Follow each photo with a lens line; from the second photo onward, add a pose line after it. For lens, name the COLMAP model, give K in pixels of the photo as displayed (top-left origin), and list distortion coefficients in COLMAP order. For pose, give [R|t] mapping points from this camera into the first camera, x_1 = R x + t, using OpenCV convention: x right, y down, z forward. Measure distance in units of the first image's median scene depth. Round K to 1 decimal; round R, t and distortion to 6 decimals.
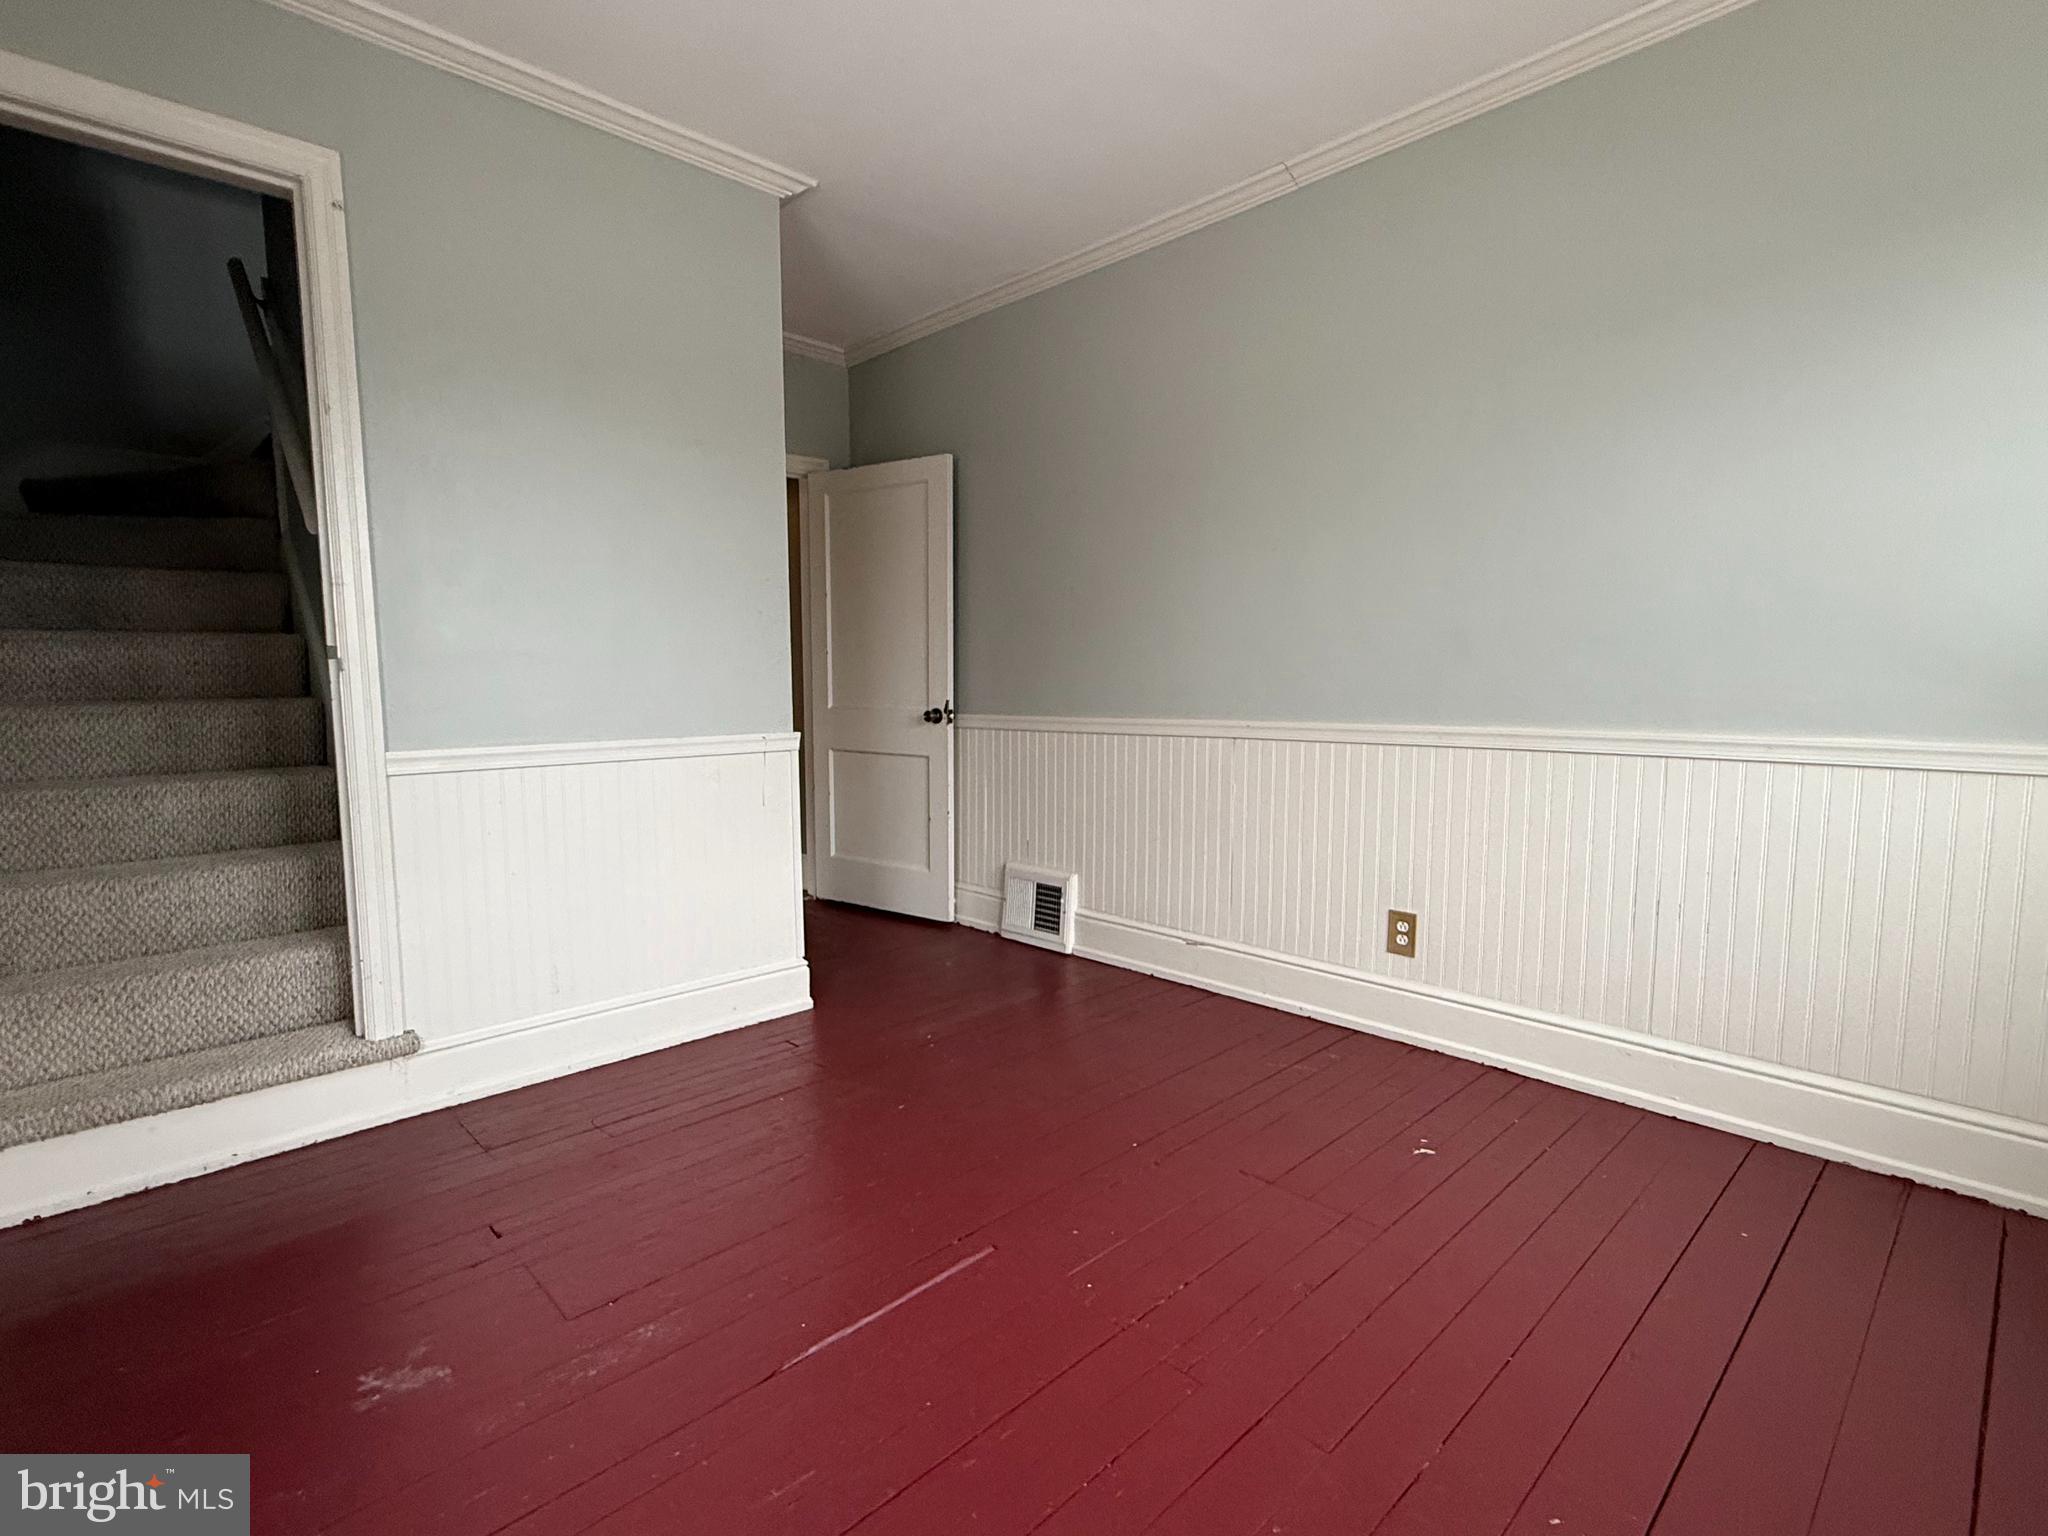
lens RADIAL K [[986.4, 0, 1021.1], [0, 986.4, 768.2], [0, 0, 1]] dist [0.002597, 0.000894]
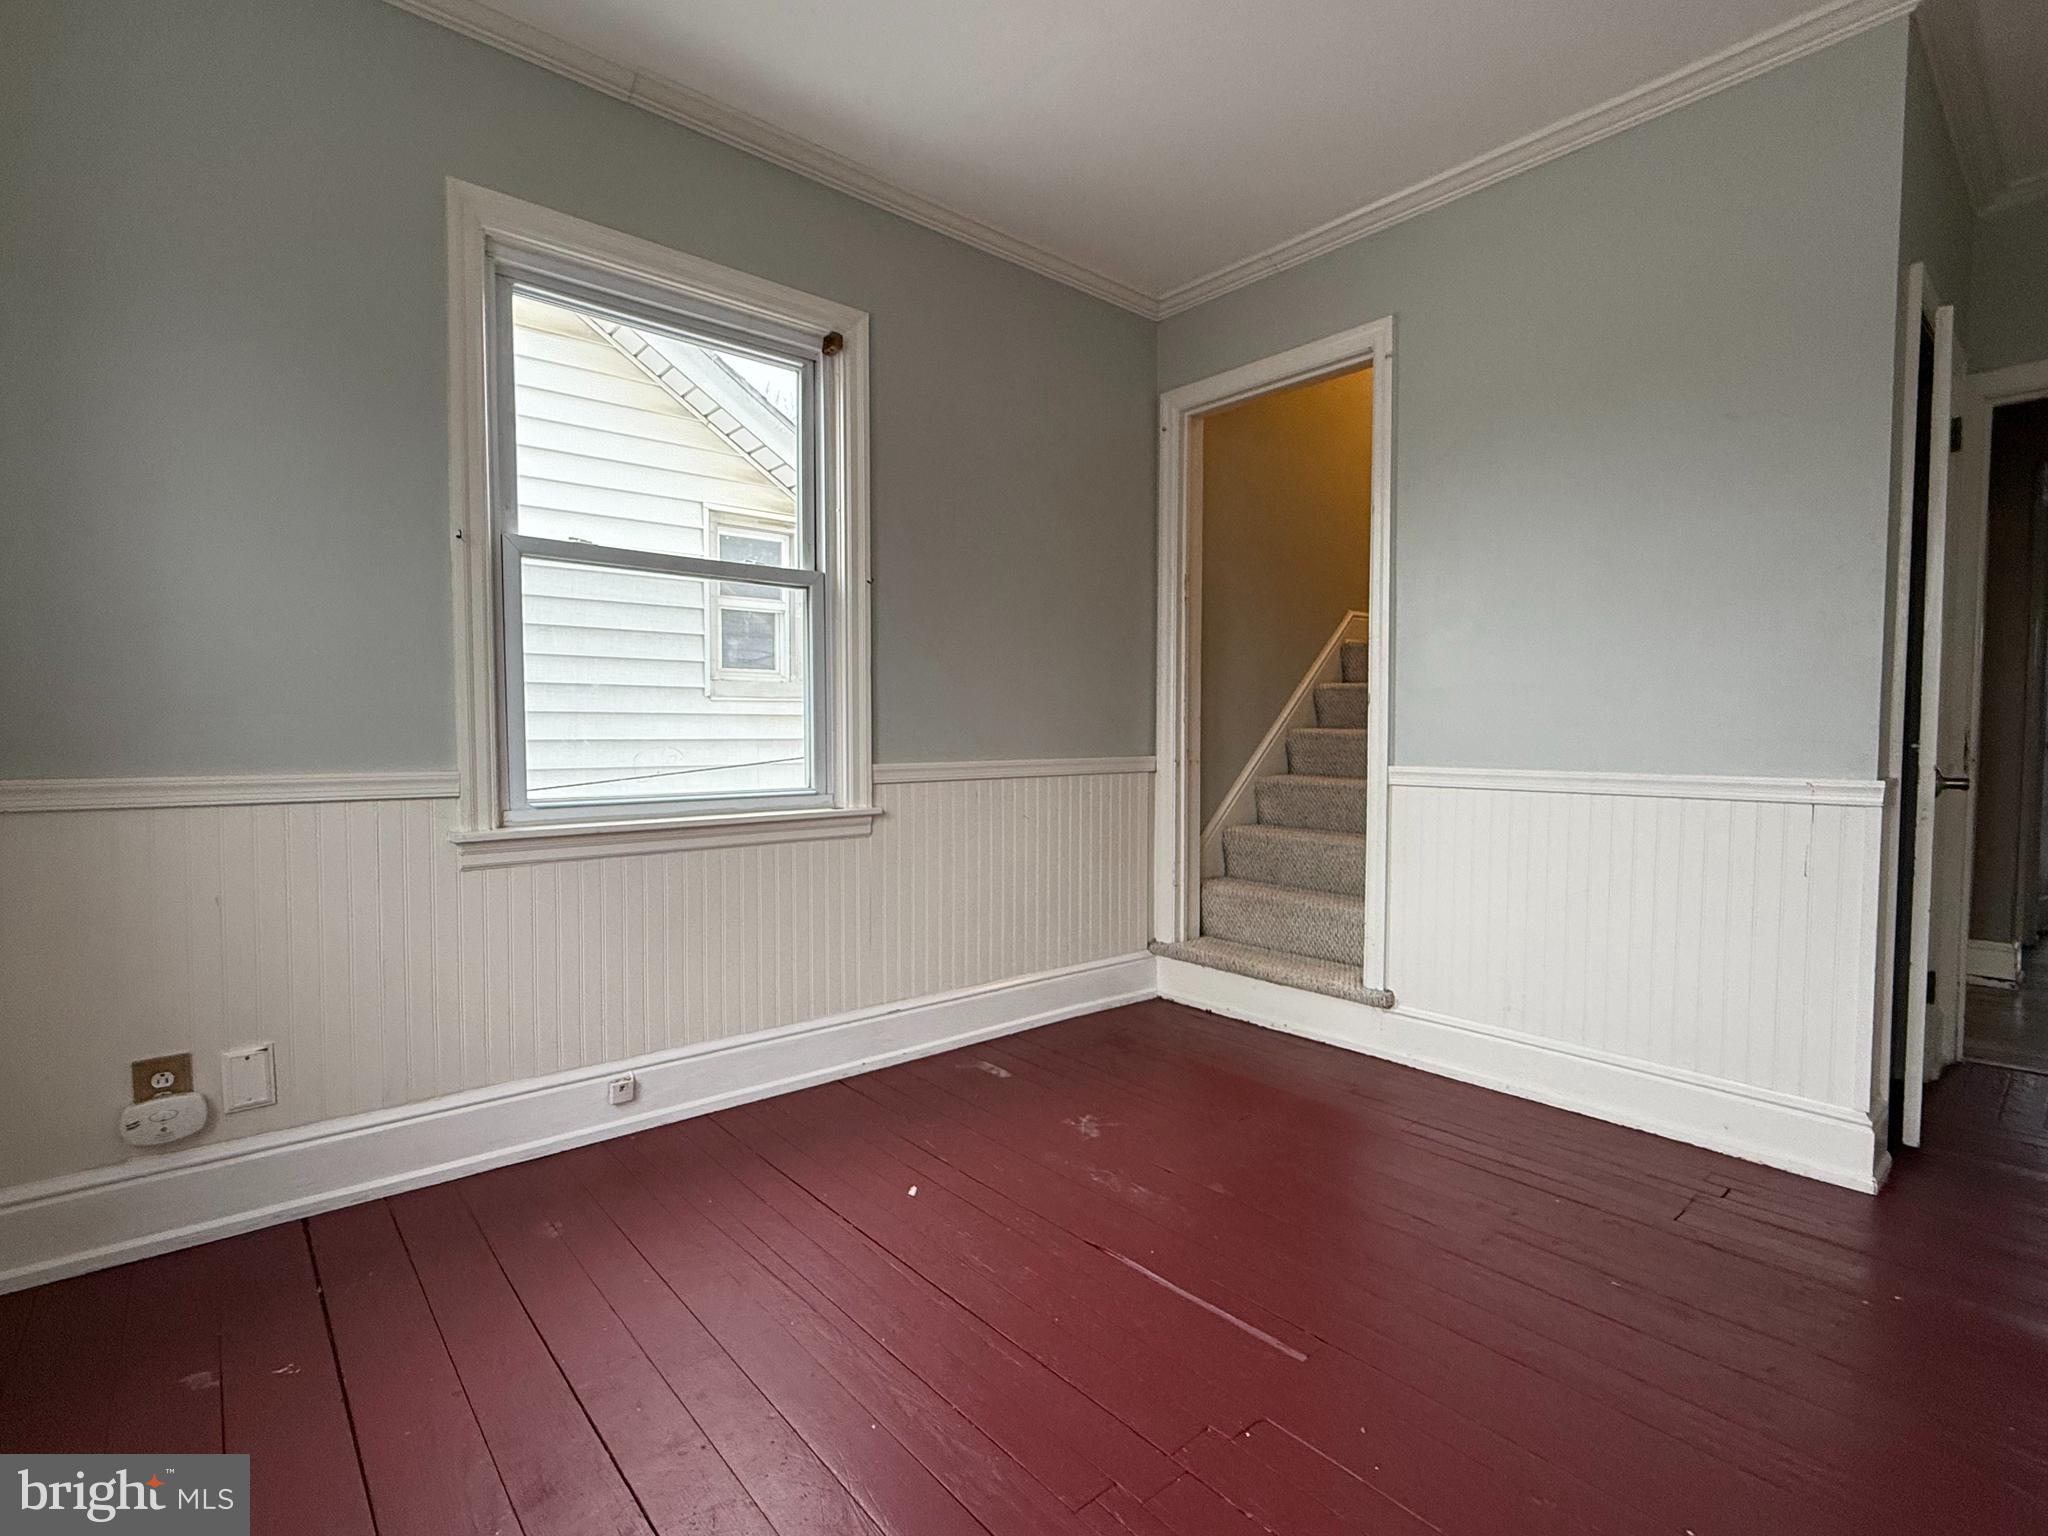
lens RADIAL K [[986.4, 0, 1021.1], [0, 986.4, 768.2], [0, 0, 1]] dist [0.002597, 0.000894]
pose [[-0.068396, 0.046938, -0.996553, 0.645919], [-0.086334, 0.994867, 0.052784, -0.039438], [0.993916, 0.089646, -0.063993, 0.596606]]
